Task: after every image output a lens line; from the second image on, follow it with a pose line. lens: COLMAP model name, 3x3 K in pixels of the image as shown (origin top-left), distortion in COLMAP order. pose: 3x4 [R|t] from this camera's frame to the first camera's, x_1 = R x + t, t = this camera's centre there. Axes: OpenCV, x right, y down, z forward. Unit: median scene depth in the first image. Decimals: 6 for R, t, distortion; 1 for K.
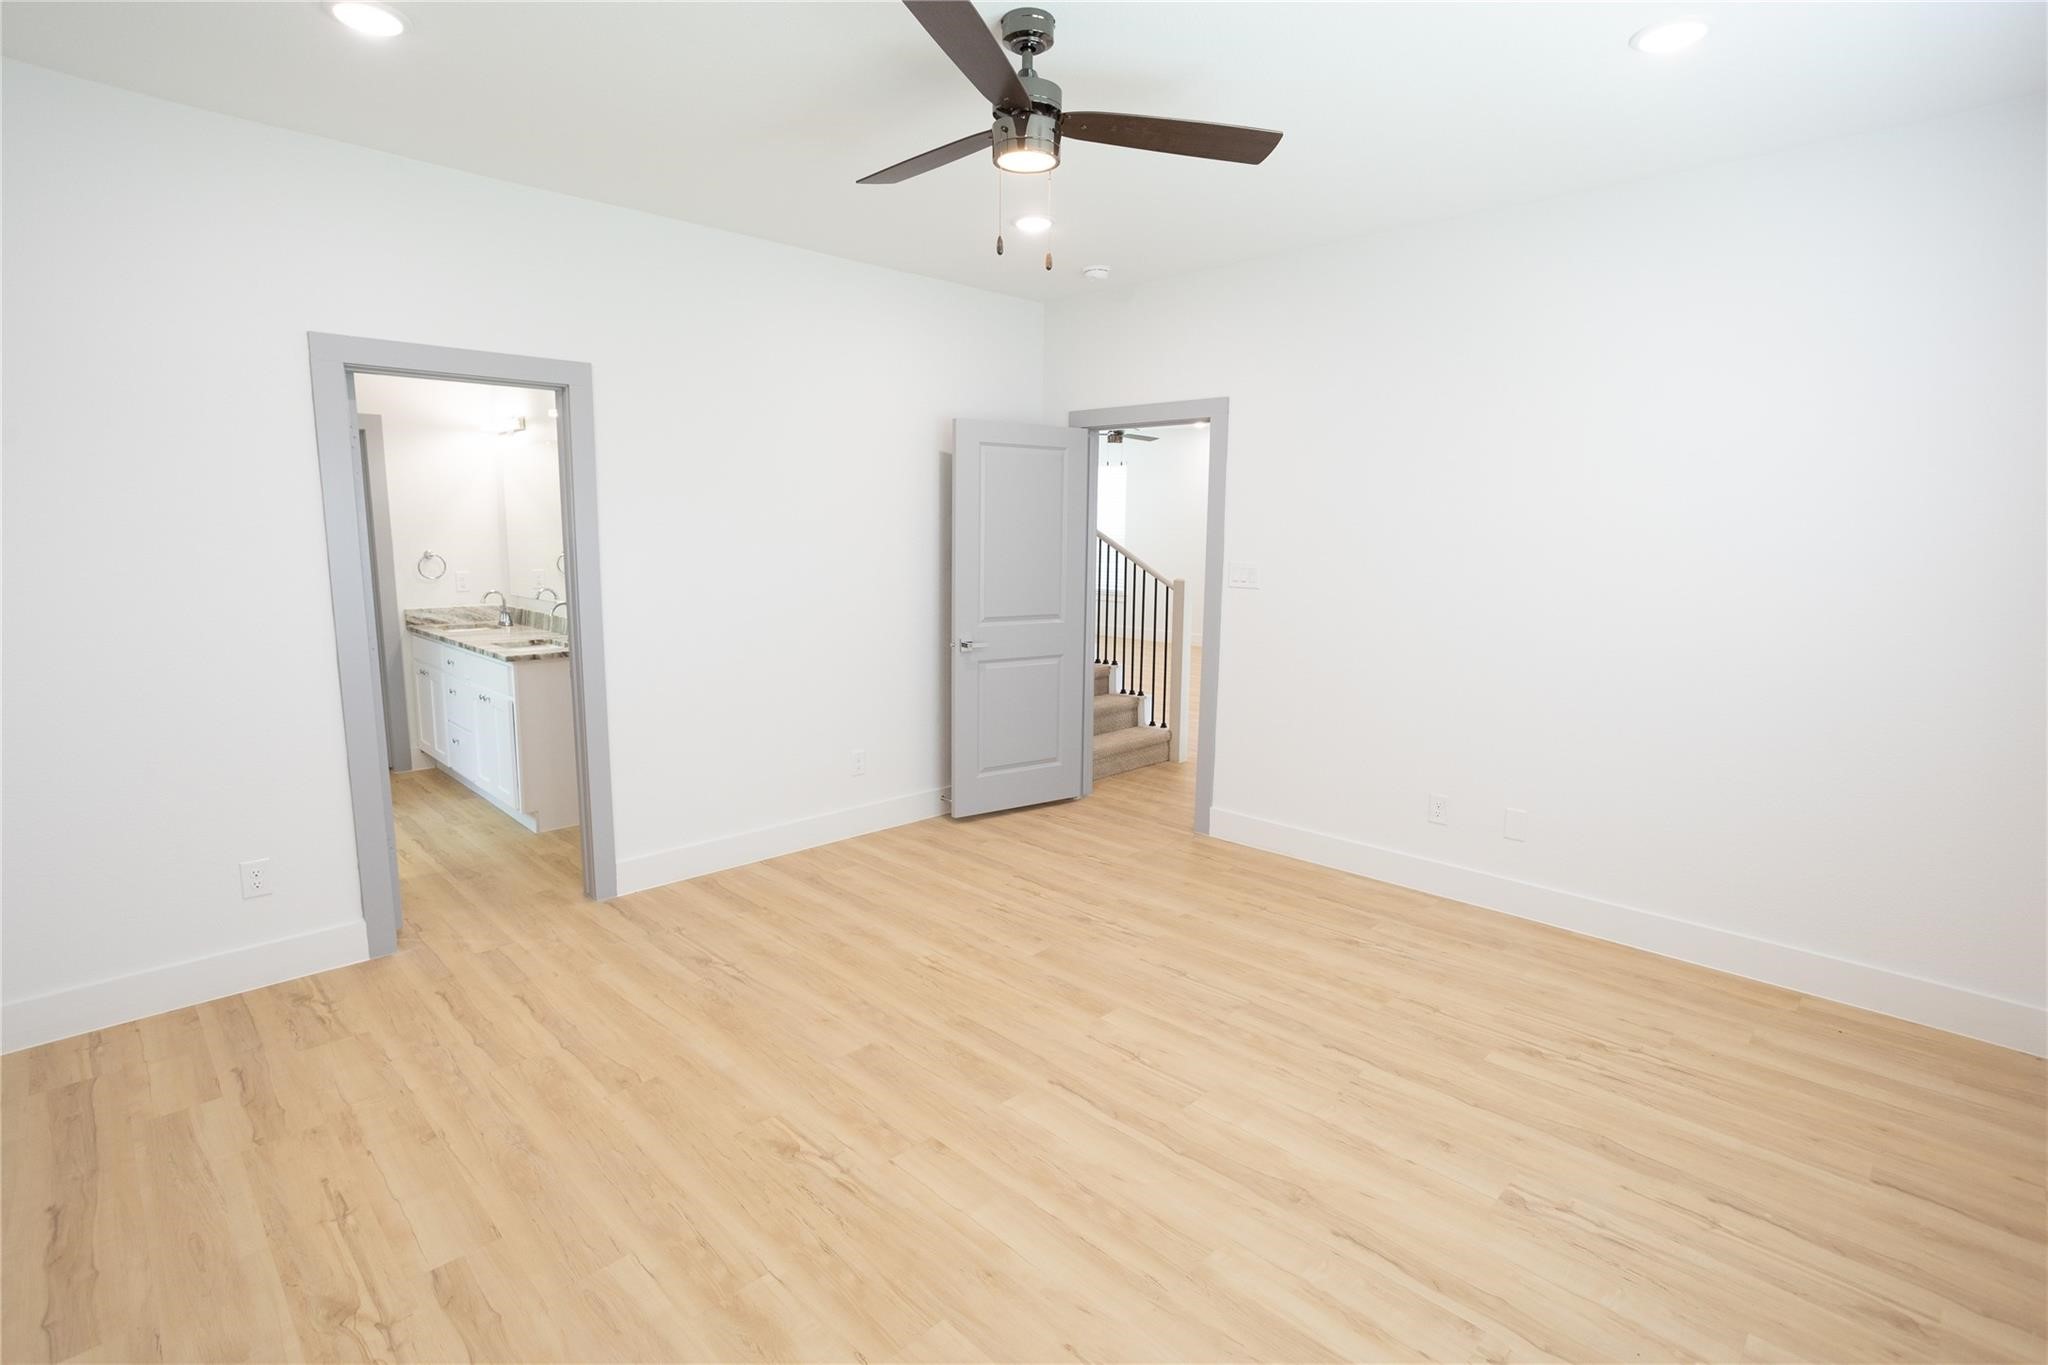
lens RADIAL K [[1003.1, 0, 967.9], [0, 1003.1, 681.6], [0, 0, 1]] dist [-0.000326, -0.000128]
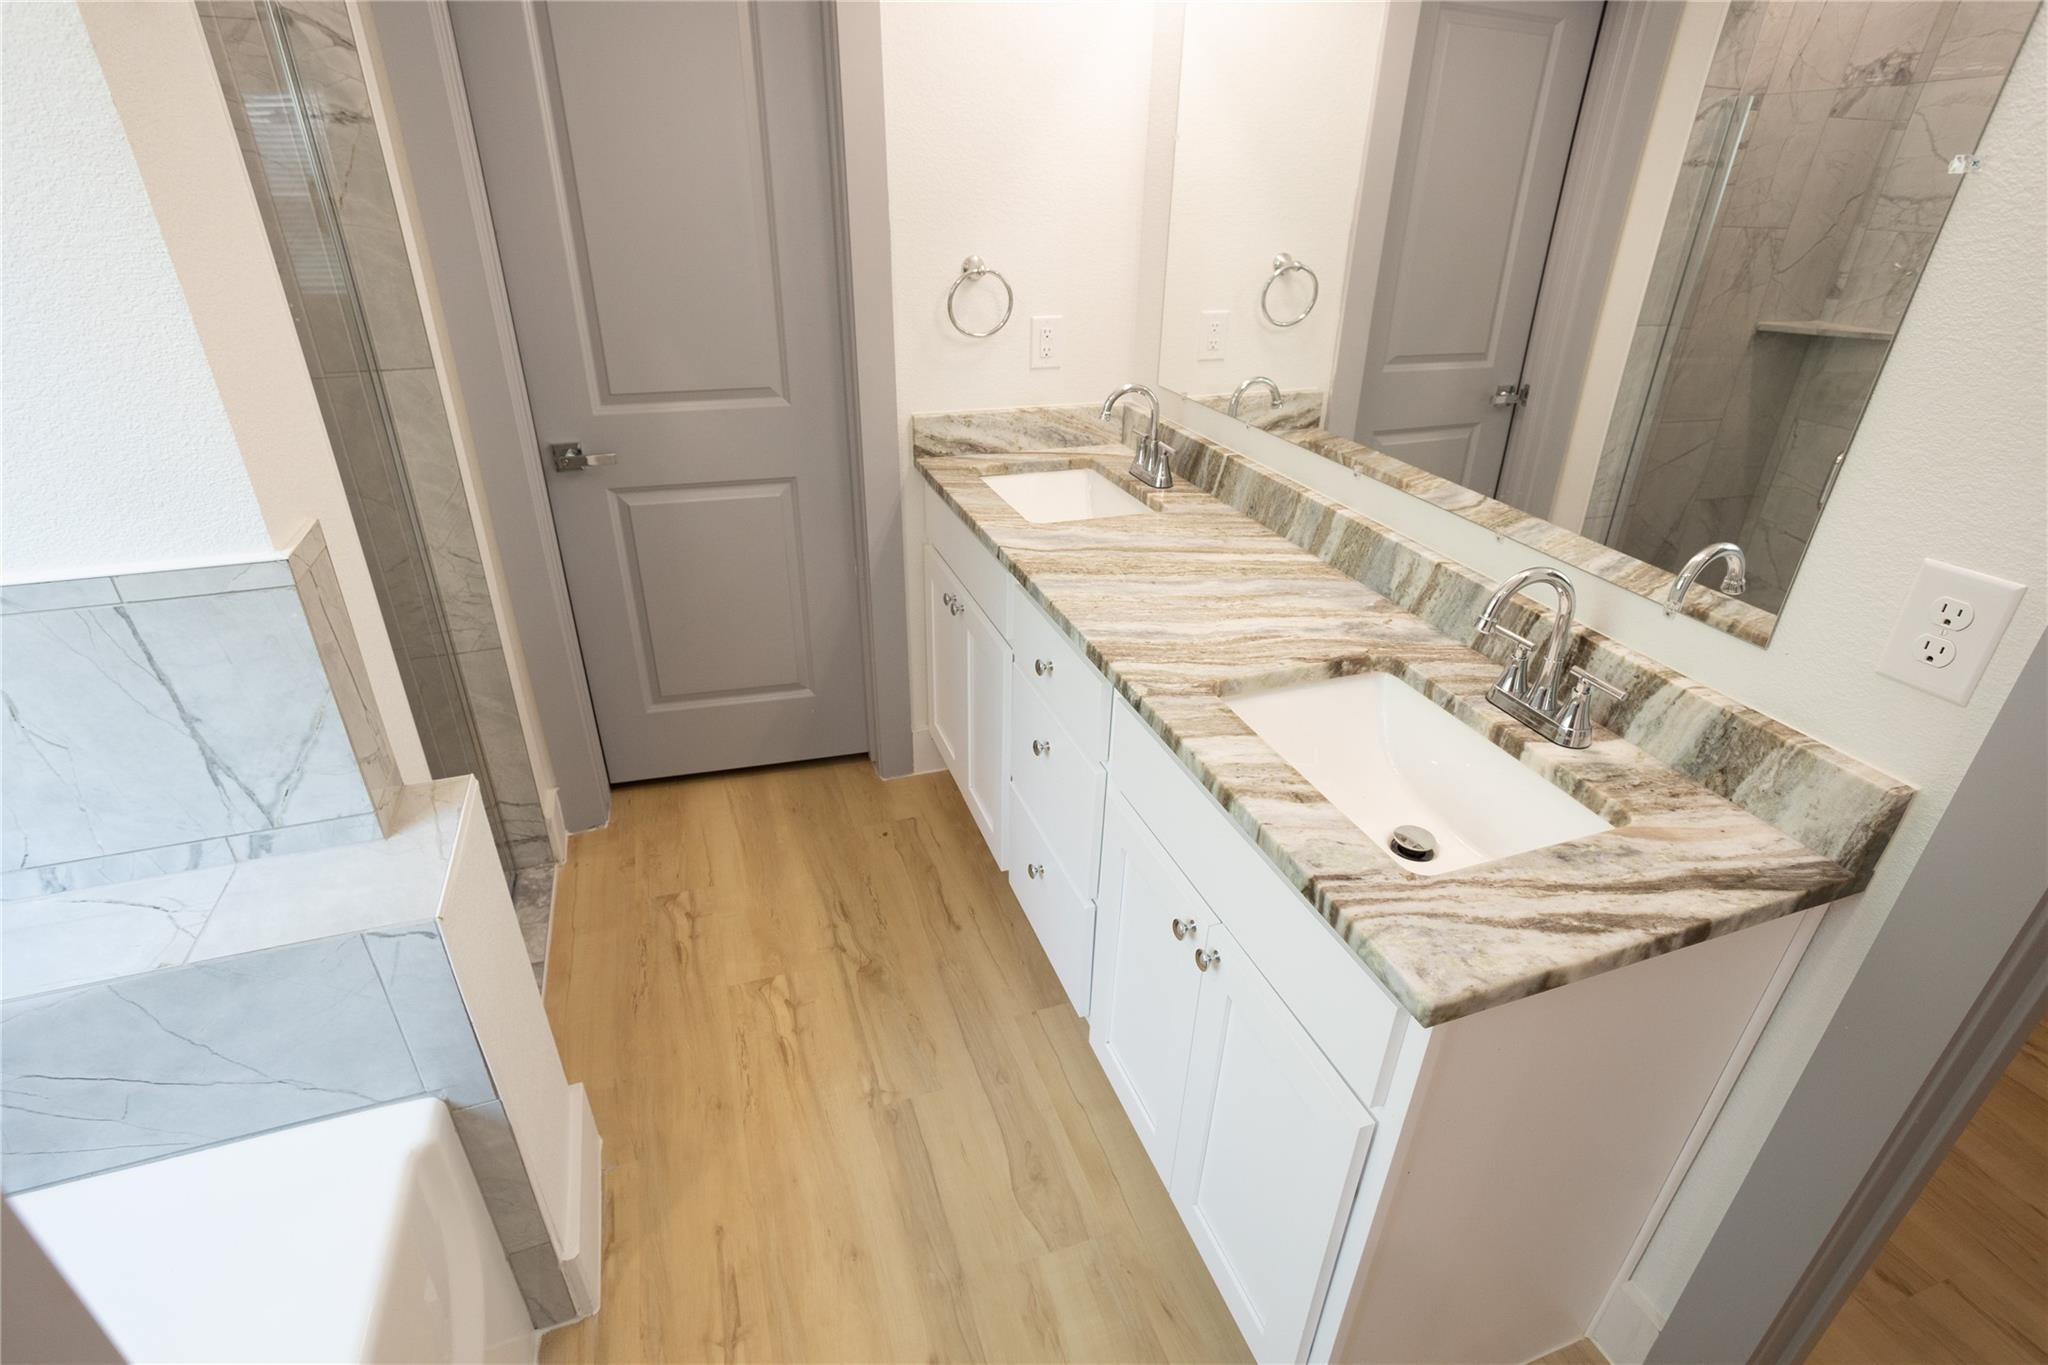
lens RADIAL K [[974.9, 0, 1020.5], [0, 974.9, 677.0], [0, 0, 1]] dist [-0.055128, 0.033407]
pose [[0.922912, 0.183112, -0.338680, -0.269282], [-0.067389, 0.942909, 0.326163, -0.073747], [0.379068, -0.278196, 0.882561, 0.468400]]
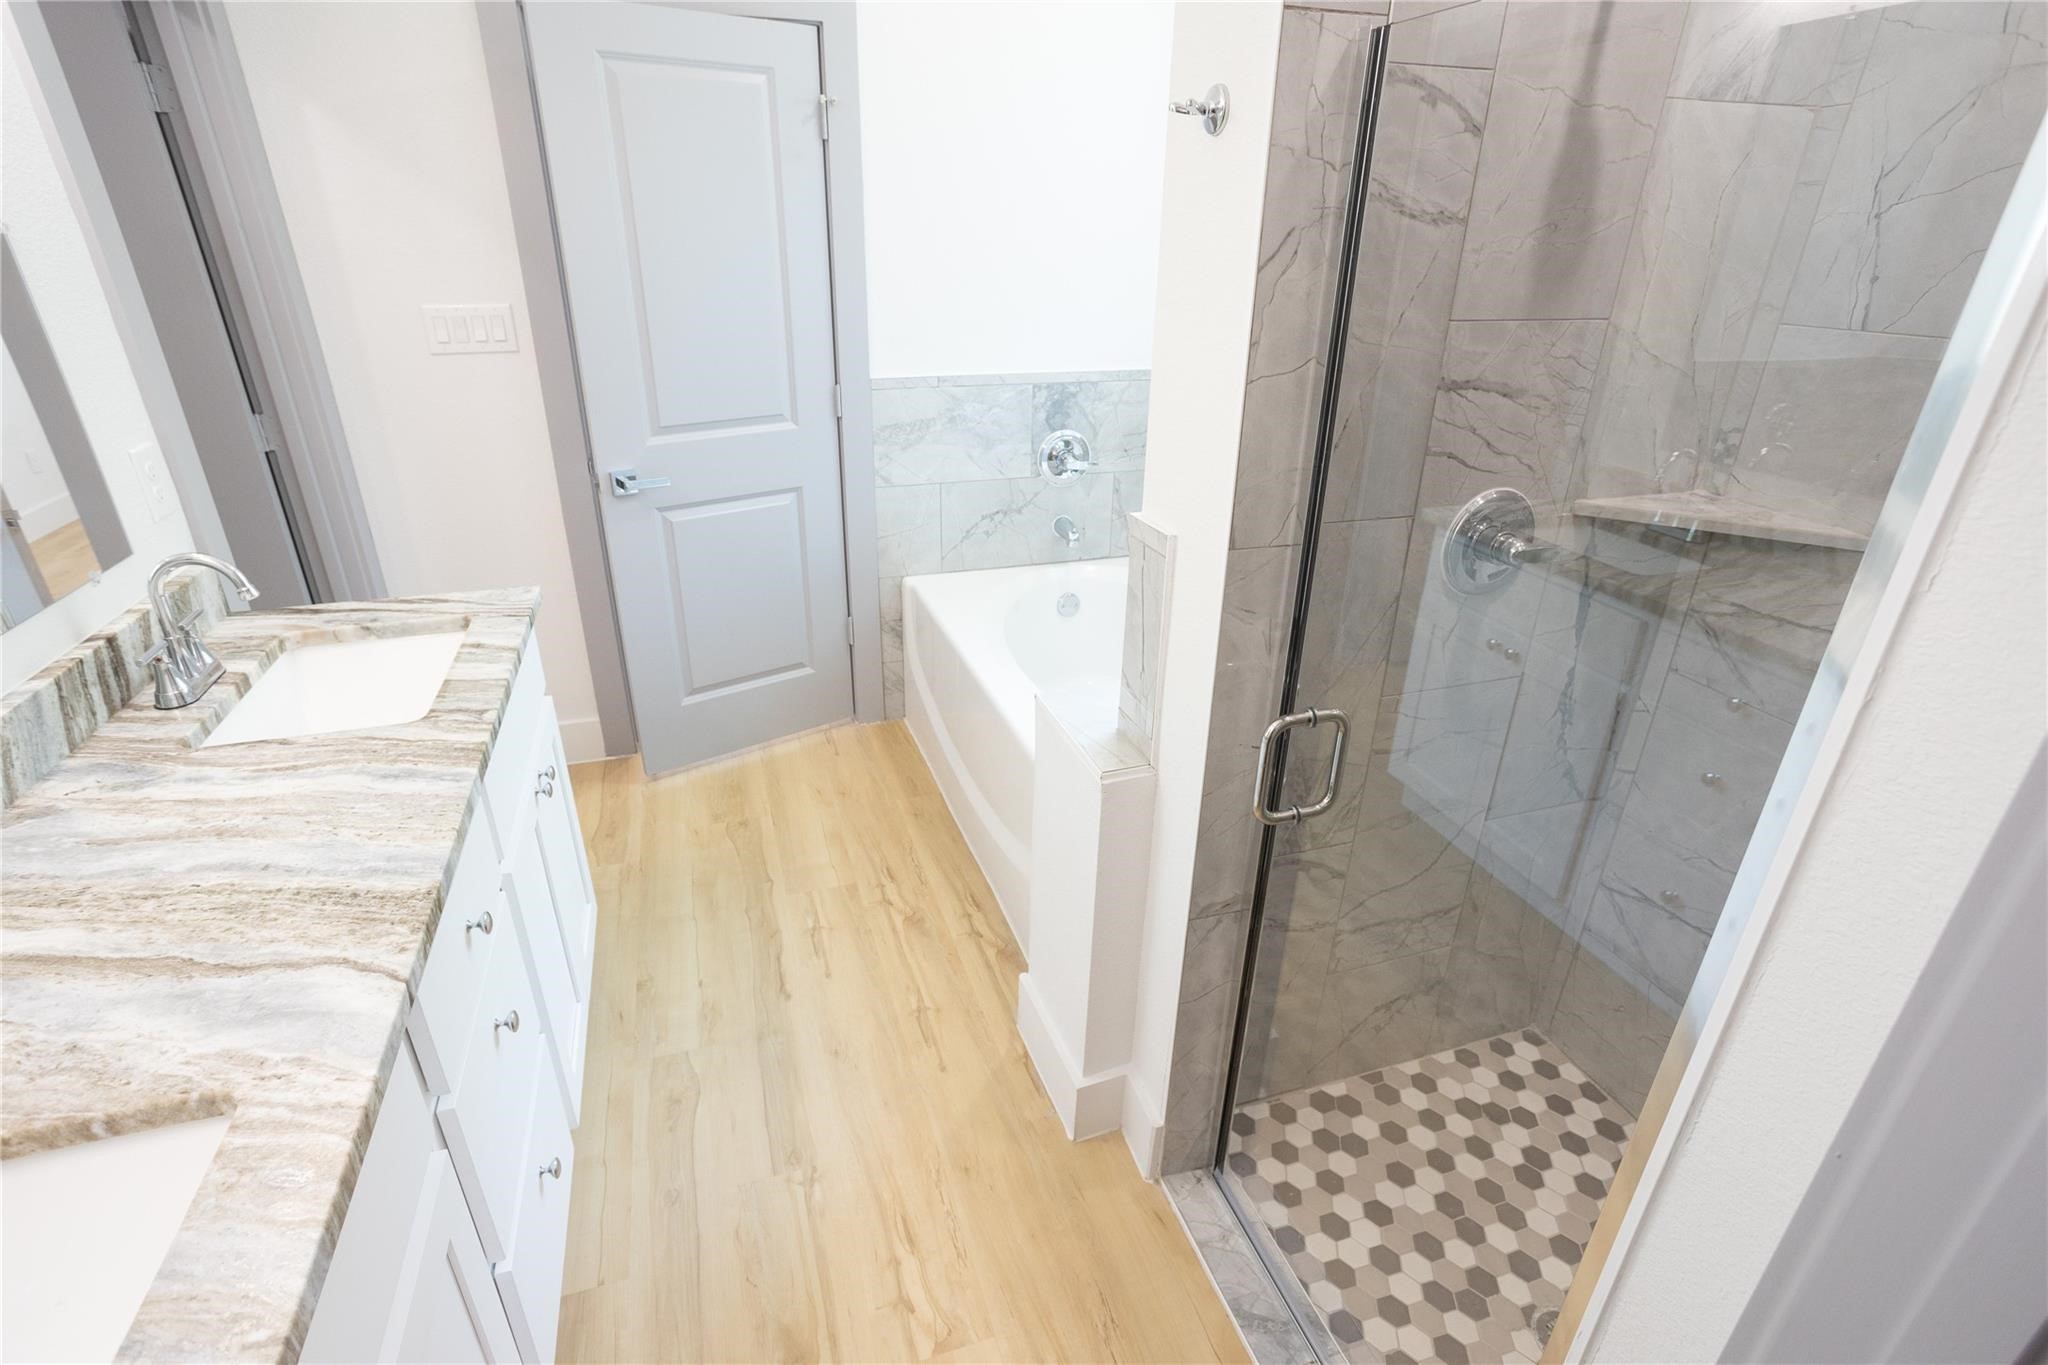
lens RADIAL K [[975.8, 0, 1018.7], [0, 975.8, 671.3], [0, 0, 1]] dist [-0.050094, 0.029237]
pose [[-0.916239, -0.186447, 0.354604, -0.445948], [0.042750, 0.834558, 0.549259, -0.117363], [-0.398345, 0.518411, -0.756684, 0.697364]]
